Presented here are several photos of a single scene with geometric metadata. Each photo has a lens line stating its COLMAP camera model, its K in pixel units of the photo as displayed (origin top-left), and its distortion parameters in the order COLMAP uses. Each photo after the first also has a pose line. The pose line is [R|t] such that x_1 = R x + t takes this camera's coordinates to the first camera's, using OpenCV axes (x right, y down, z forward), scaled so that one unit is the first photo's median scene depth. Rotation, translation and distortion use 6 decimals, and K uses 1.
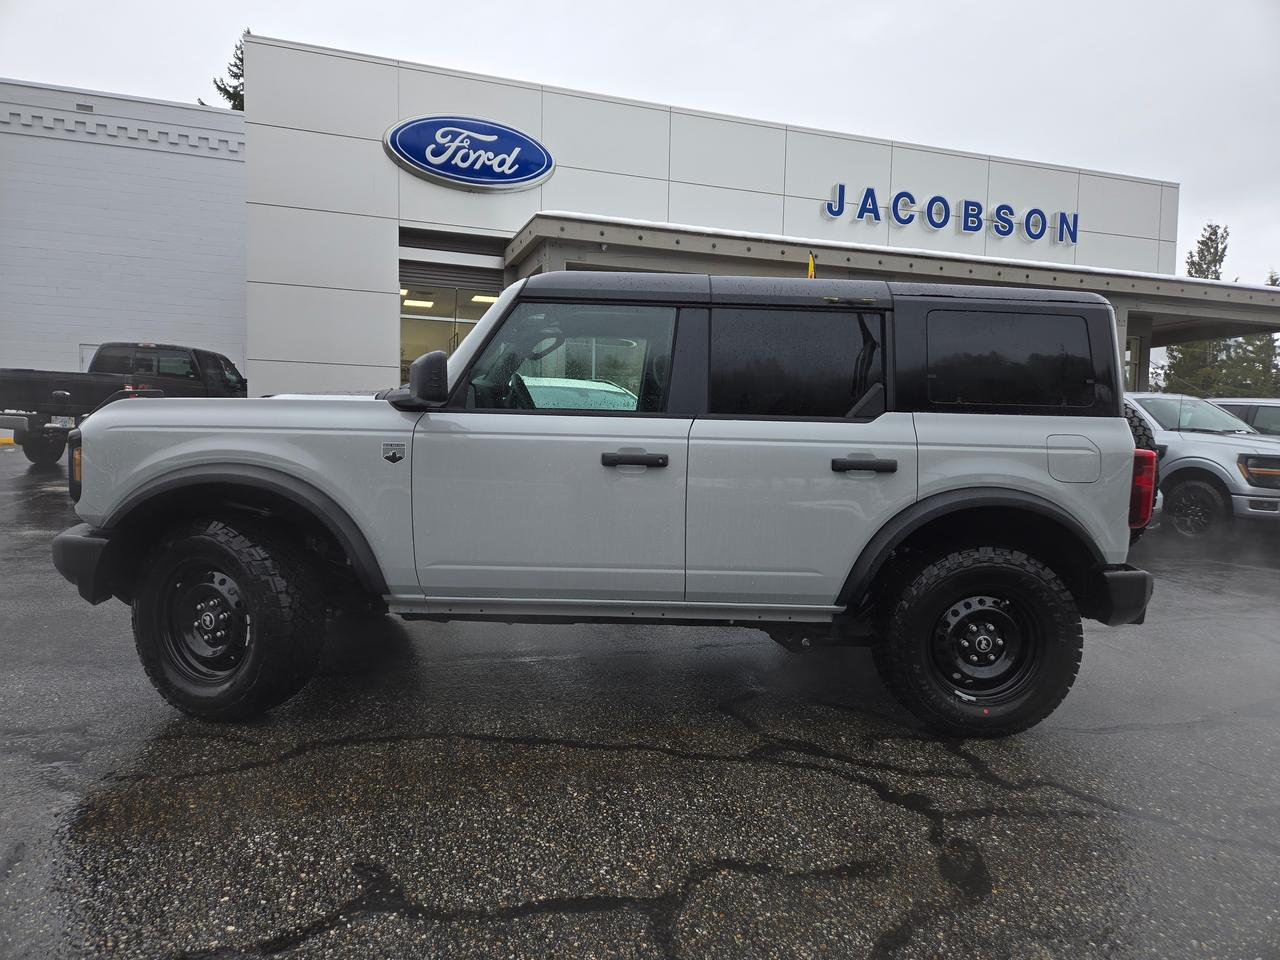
lens RADIAL K [[859.6, 0, 635.4], [0, 859.6, 479.0], [0, 0, 1]] dist [0.084243, -0.063633]
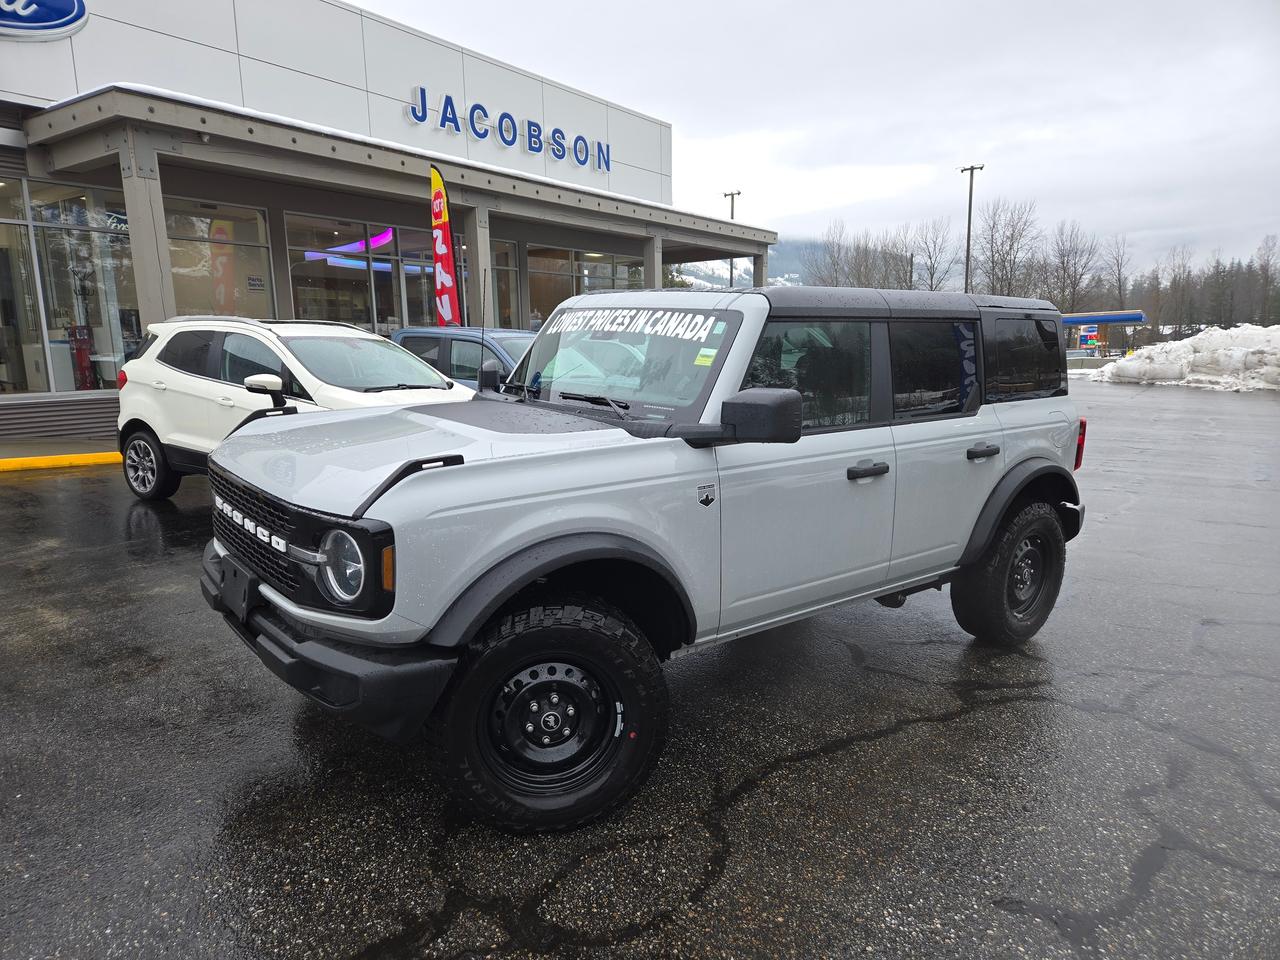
lens RADIAL K [[859.6, 0, 635.4], [0, 859.6, 479.0], [0, 0, 1]] dist [0.084243, -0.063633]
pose [[0.810064, -0.123398, 0.573210, -0.206536], [0.052874, 0.988994, 0.138185, -0.042547], [-0.583953, -0.081631, 0.807673, 0.070598]]
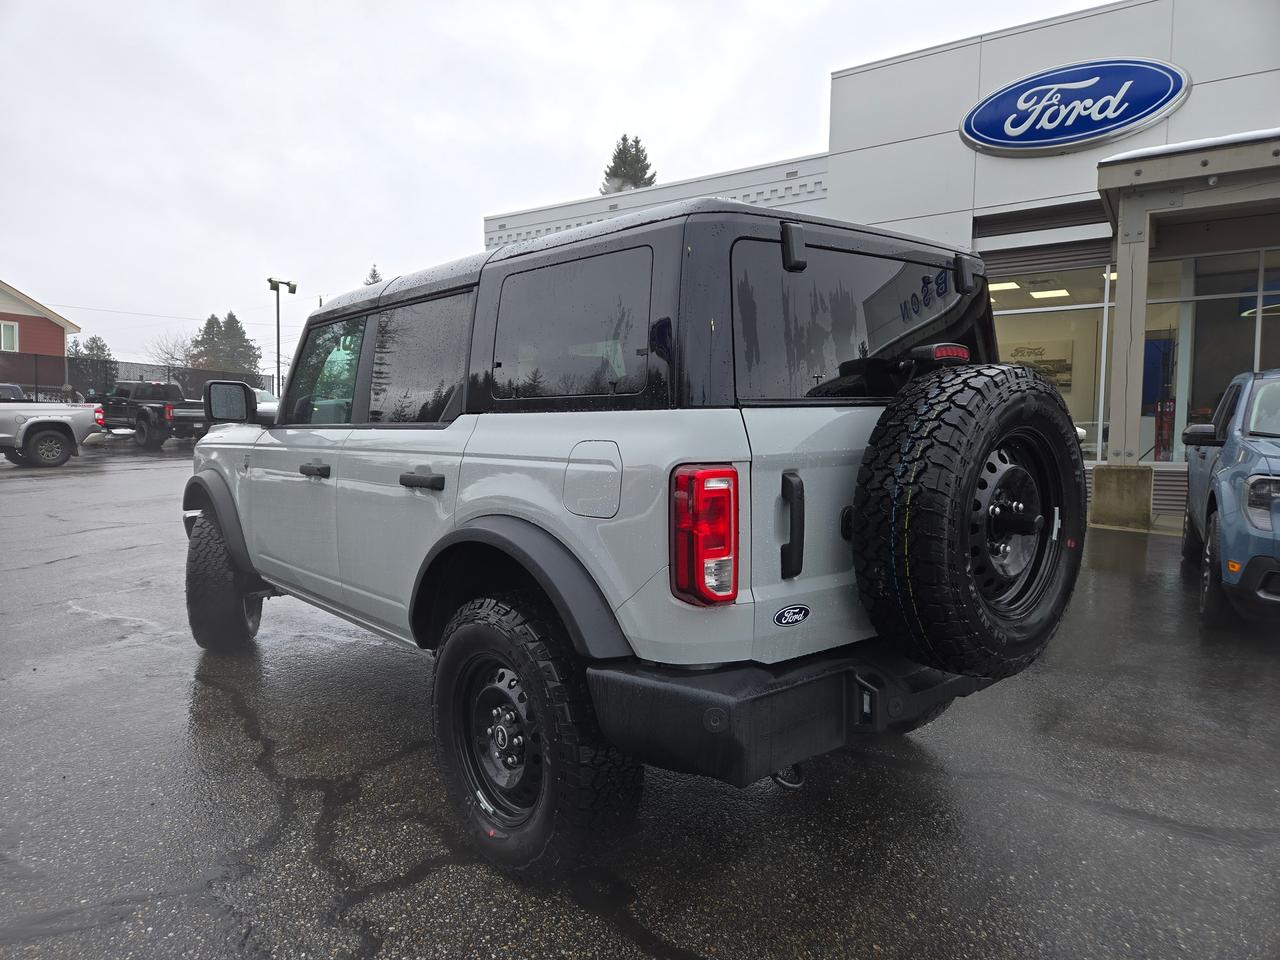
lens RADIAL K [[863.9, 0, 607.8], [0, 863.9, 473.6], [0, 0, 1]] dist [0.074357, -0.059488]
pose [[0.581104, 0.016363, -0.813665, 0.254285], [-0.033044, 0.999448, -0.003500, -0.006244], [0.813158, 0.028921, 0.581324, 0.162541]]
